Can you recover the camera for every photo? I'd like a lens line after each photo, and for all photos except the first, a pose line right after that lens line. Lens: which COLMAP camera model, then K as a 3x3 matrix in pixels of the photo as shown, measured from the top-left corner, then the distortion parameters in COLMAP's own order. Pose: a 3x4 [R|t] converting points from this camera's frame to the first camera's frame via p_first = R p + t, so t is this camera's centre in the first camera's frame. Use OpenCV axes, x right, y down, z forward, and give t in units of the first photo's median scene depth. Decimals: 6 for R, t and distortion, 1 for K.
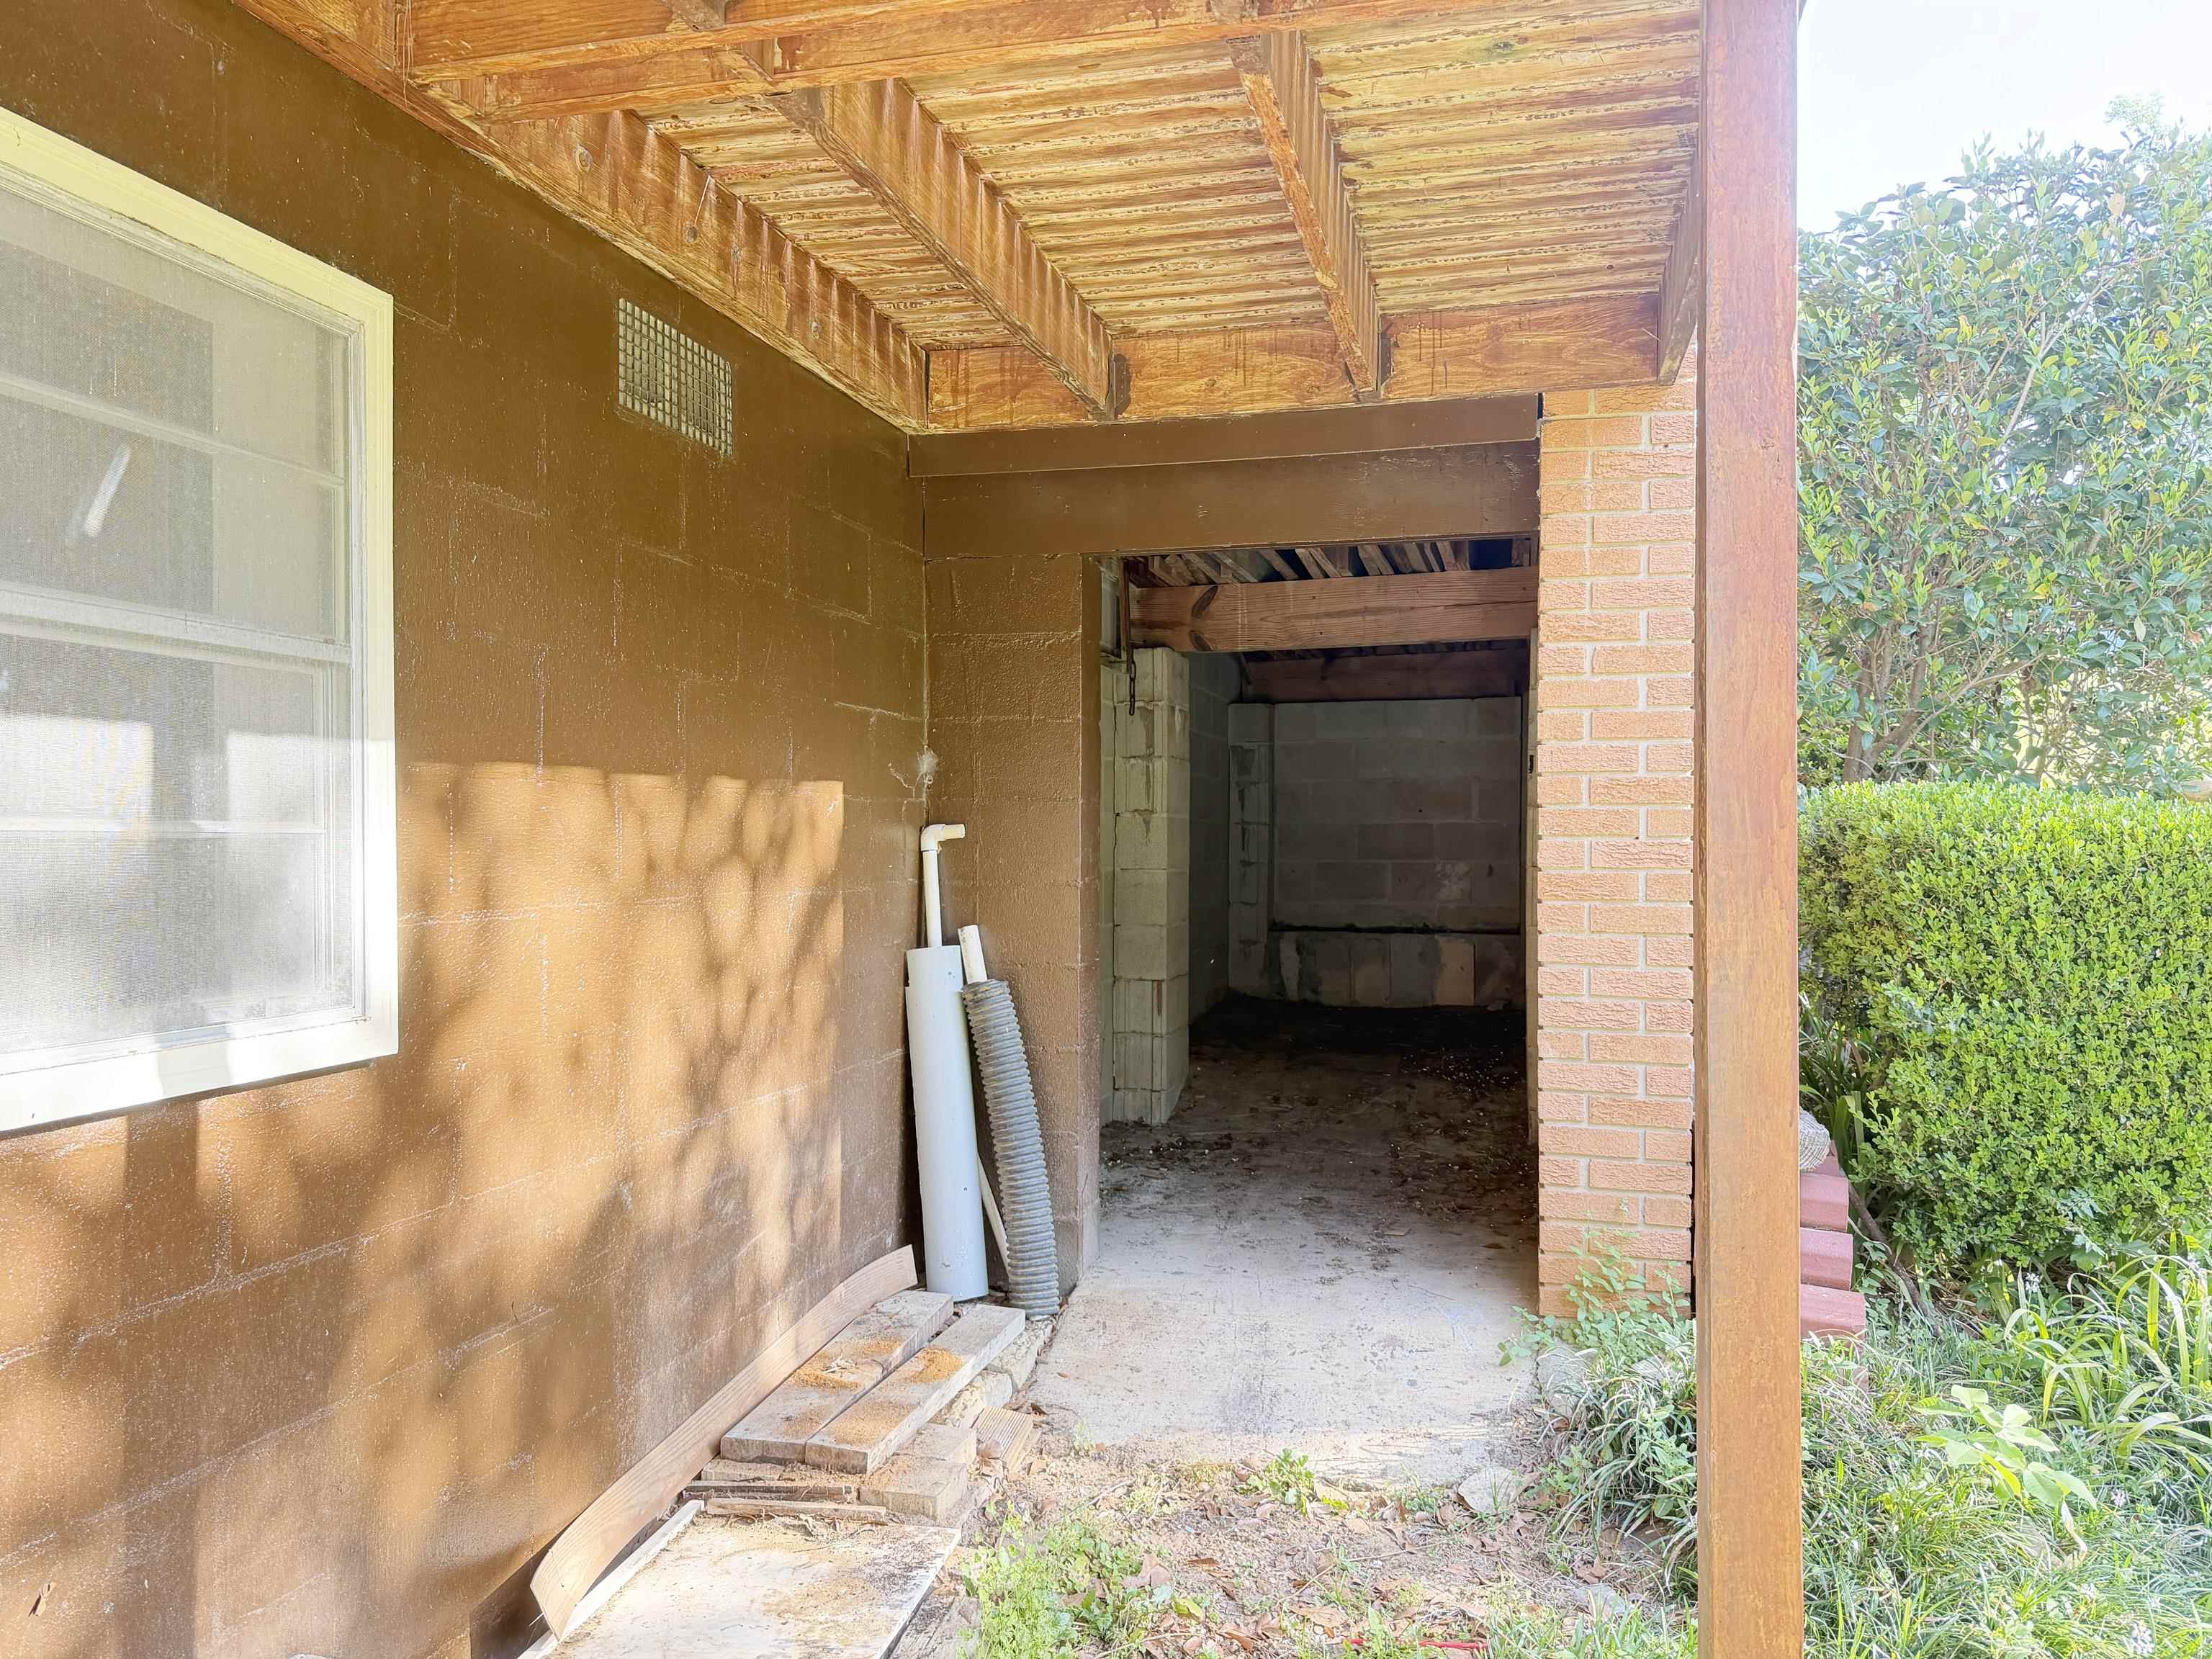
lens RADIAL K [[1649.6, 0, 1099.7], [0, 1649.6, 828.4], [0, 0, 1]] dist [0.012316, -0.000853]
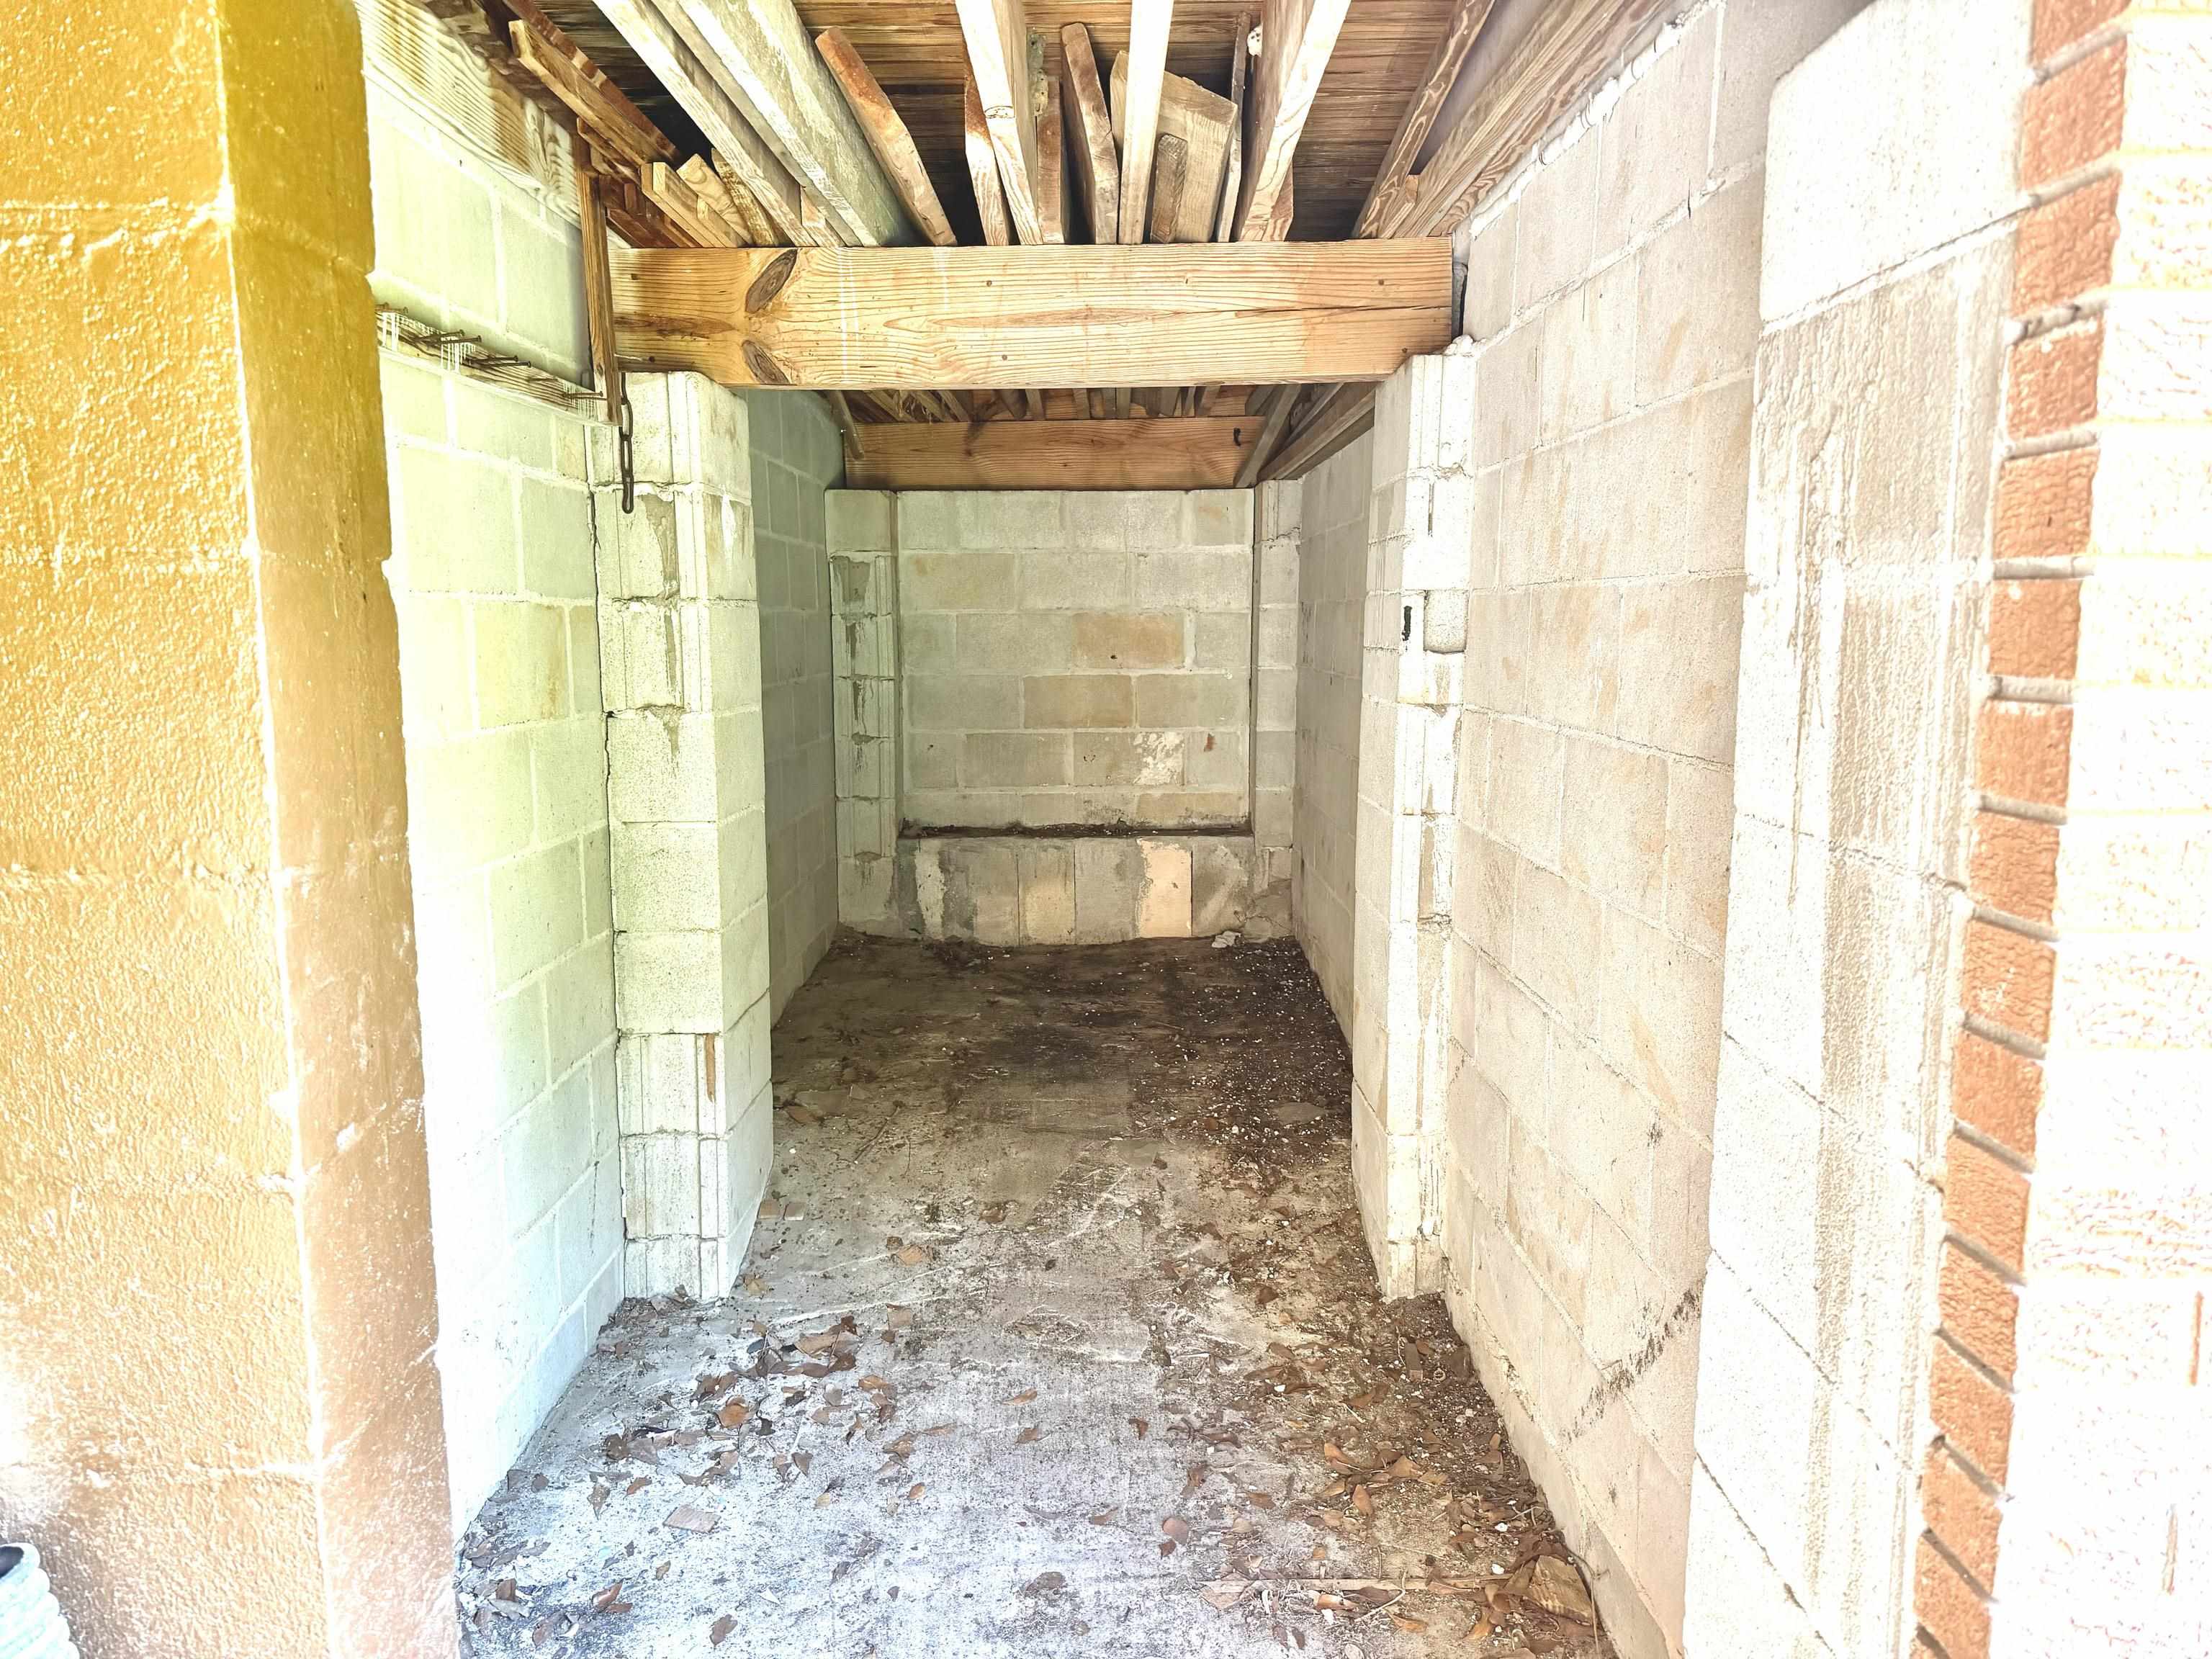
lens RADIAL K [[1500.9, 0, 1102.5], [0, 1500.9, 847.4], [0, 0, 1]] dist [0.108657, -0.001686]
pose [[0.967297, -0.039607, 0.250535, 0.037609], [-0.000966, 0.987151, 0.159787, -0.041788], [-0.253644, -0.154804, 0.954830, 0.501887]]
